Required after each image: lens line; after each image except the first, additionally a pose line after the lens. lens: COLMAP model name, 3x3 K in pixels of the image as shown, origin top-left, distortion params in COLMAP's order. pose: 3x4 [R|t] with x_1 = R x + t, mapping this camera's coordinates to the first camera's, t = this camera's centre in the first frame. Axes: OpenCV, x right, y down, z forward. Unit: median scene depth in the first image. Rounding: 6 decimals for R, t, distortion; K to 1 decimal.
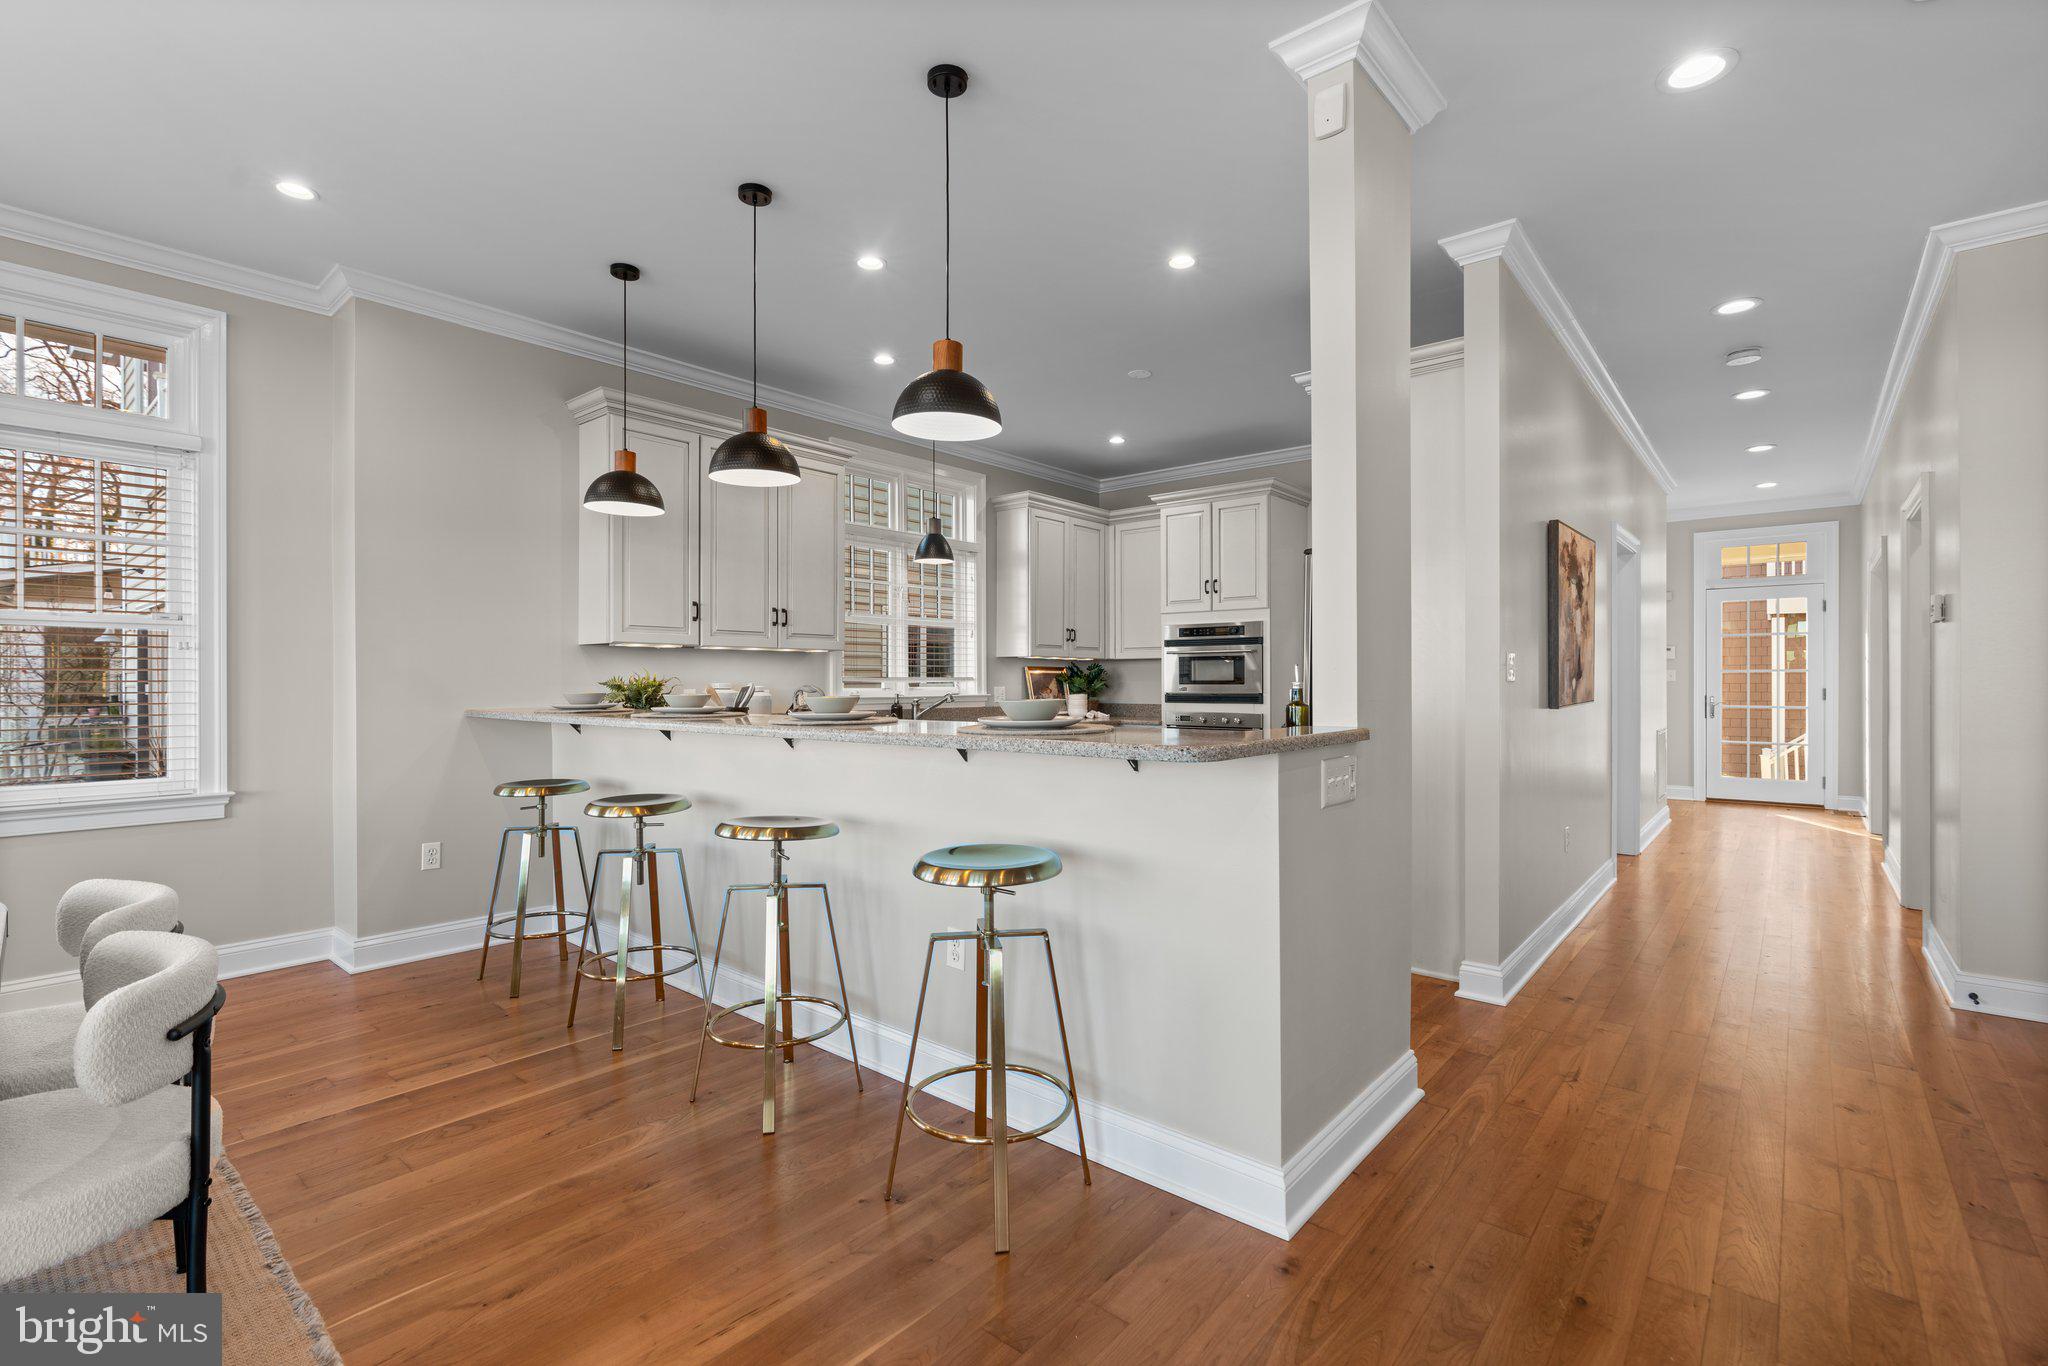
lens RADIAL K [[918.4, 0, 1032.0], [0, 918.4, 685.5], [0, 0, 1]] dist [-0.010859, 0.001355]
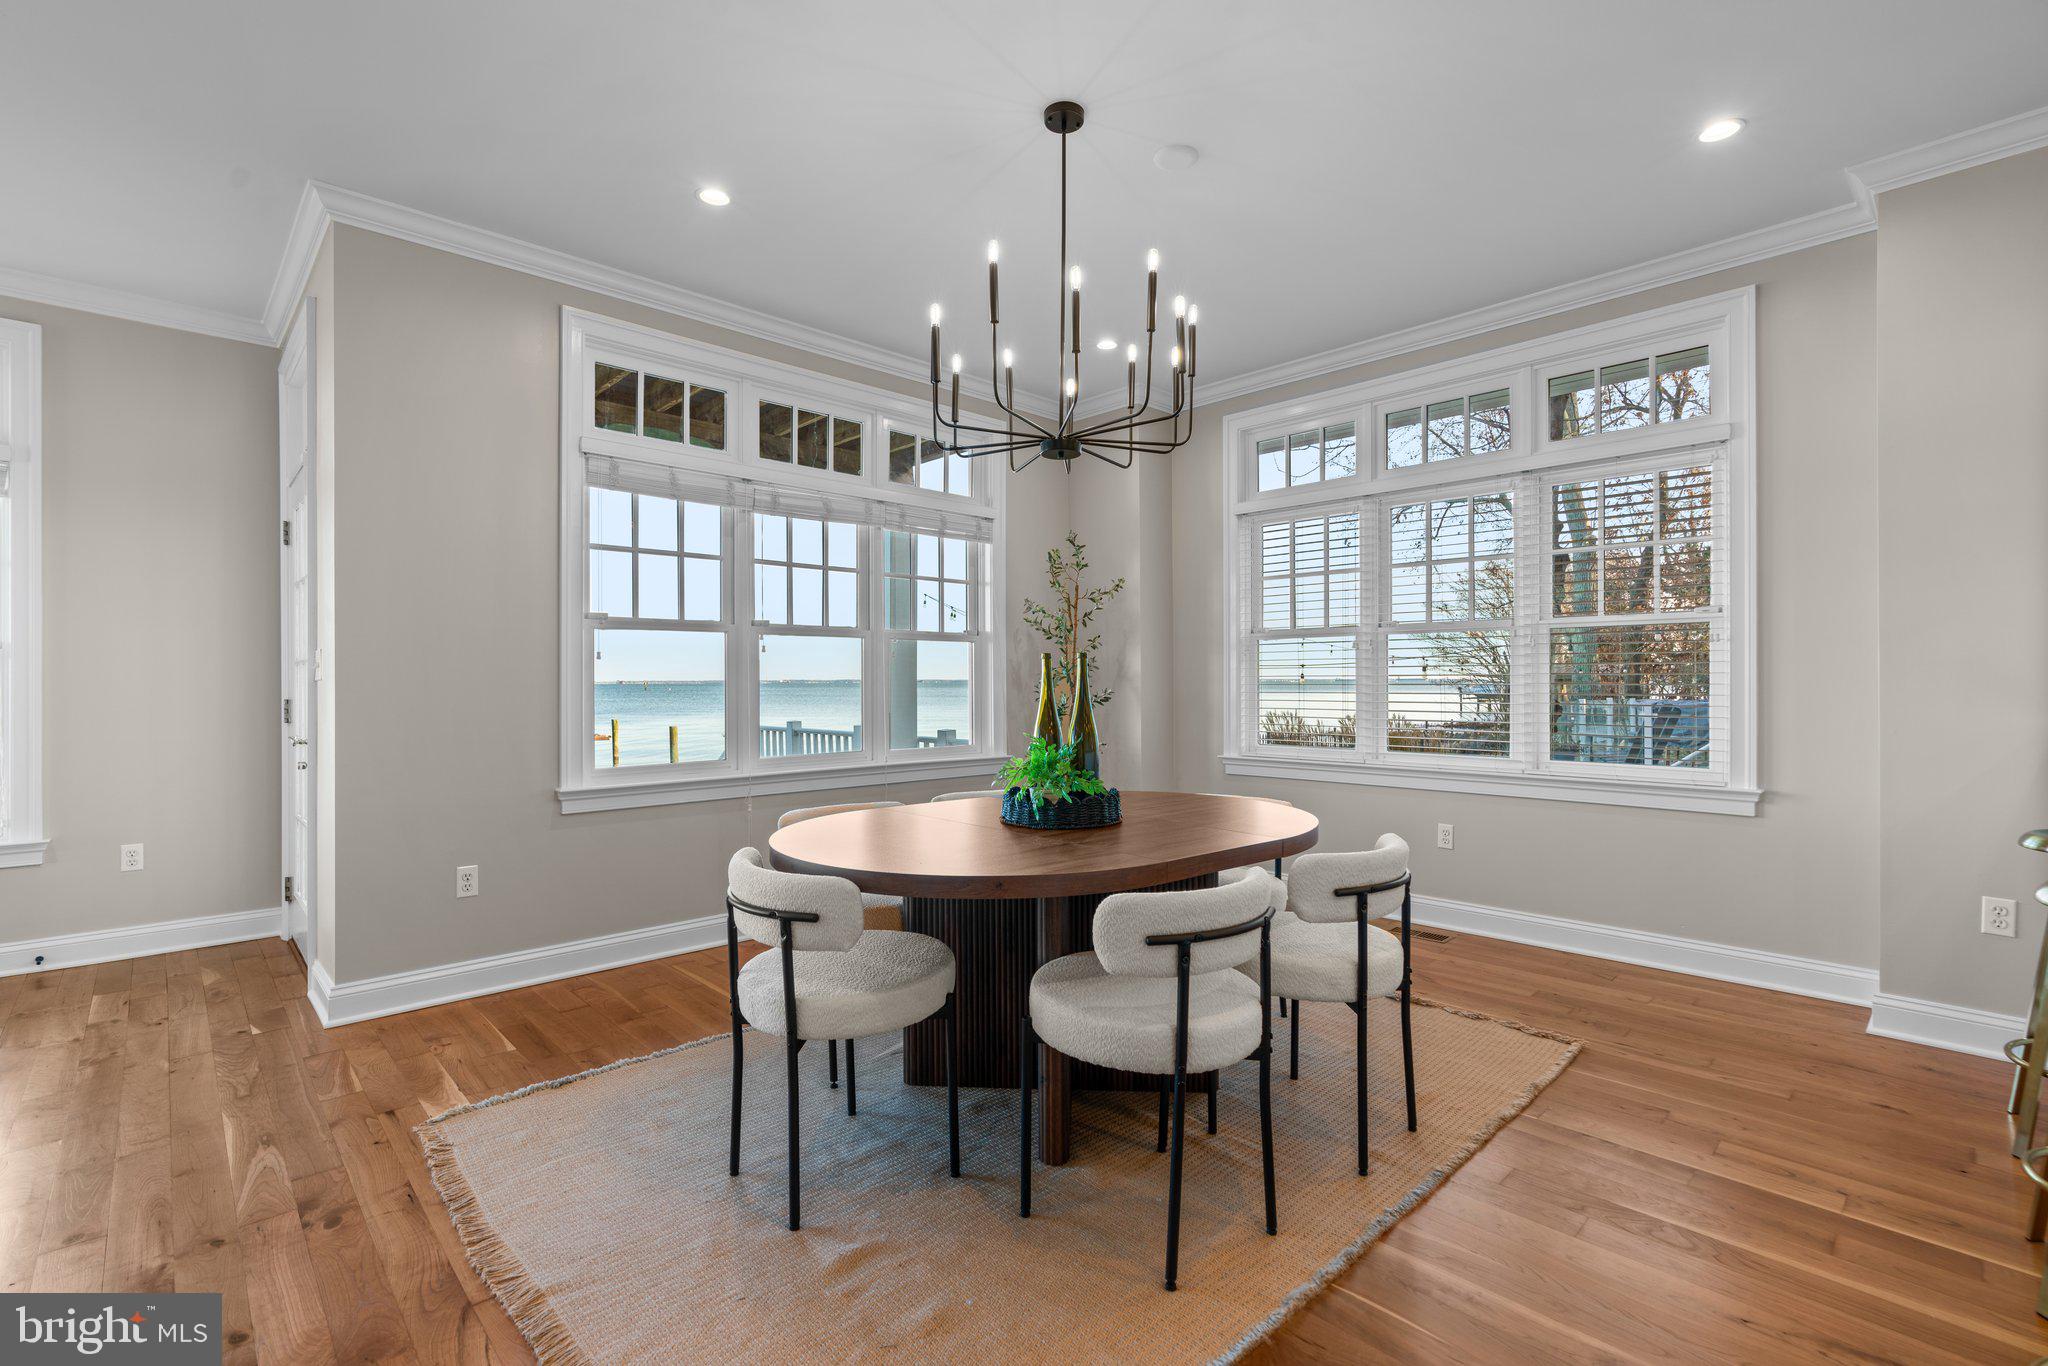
lens RADIAL K [[918.4, 0, 1032.0], [0, 918.4, 685.5], [0, 0, 1]] dist [-0.010859, 0.001355]
pose [[-0.125315, 0.012002, -0.992044, 0.151837], [-0.001065, 0.999925, 0.012232, -0.002576], [0.992116, 0.002590, -0.125292, 0.368888]]
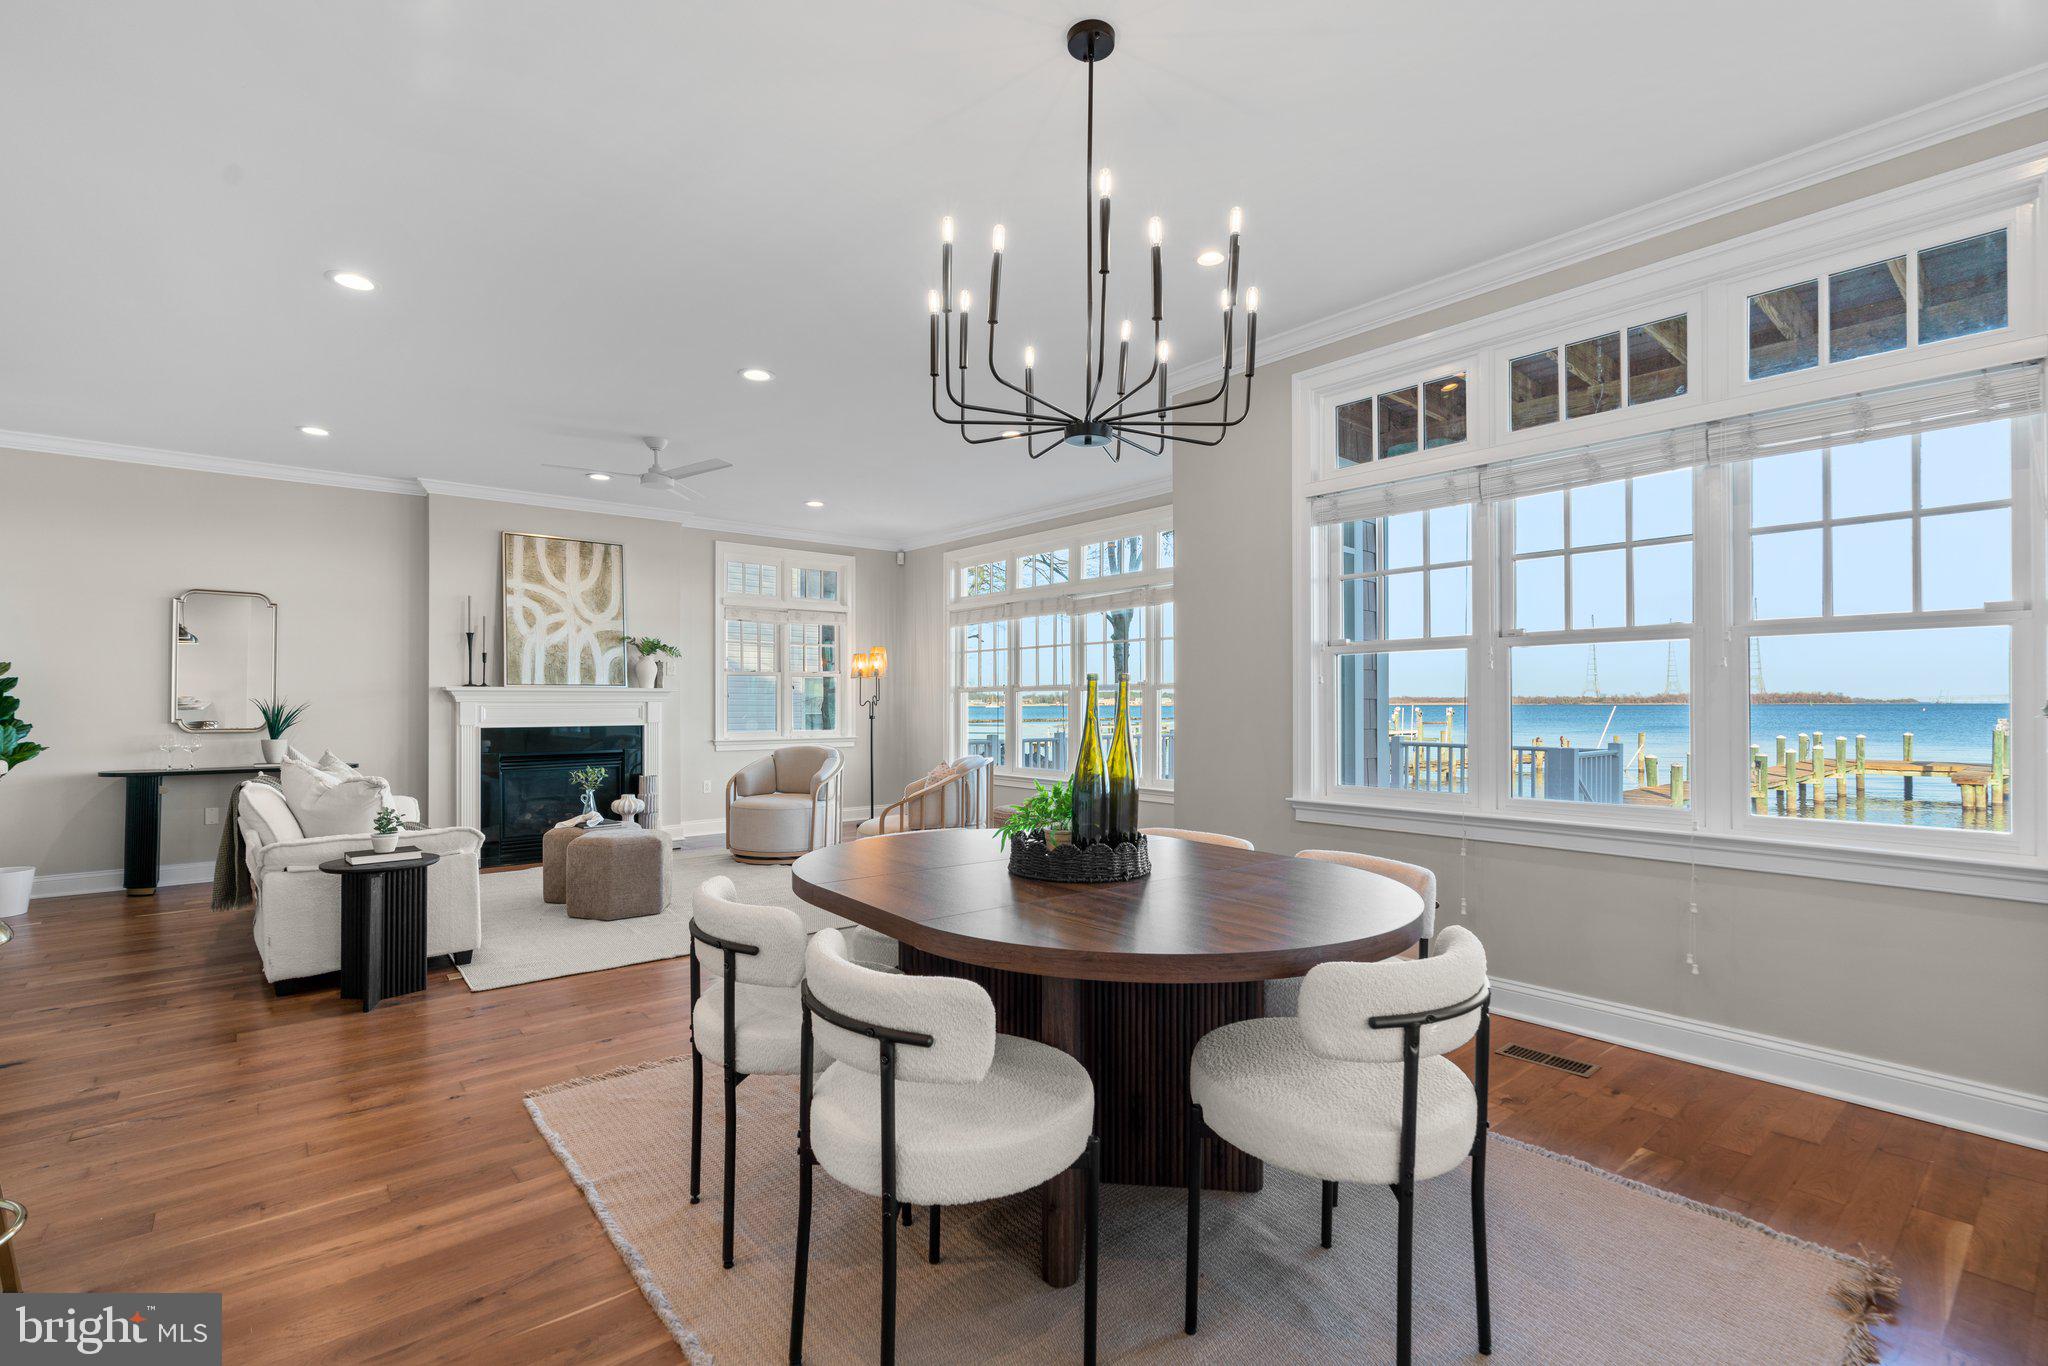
lens RADIAL K [[970.2, 0, 1006.2], [0, 970.2, 690.1], [0, 0, 1]] dist [0.034604, 0.000038]
pose [[-0.976228, 0.009760, 0.216529, -0.666888], [0.007124, 0.999891, -0.012951, 0.001615], [-0.216631, -0.011101, -0.976190, 0.983178]]
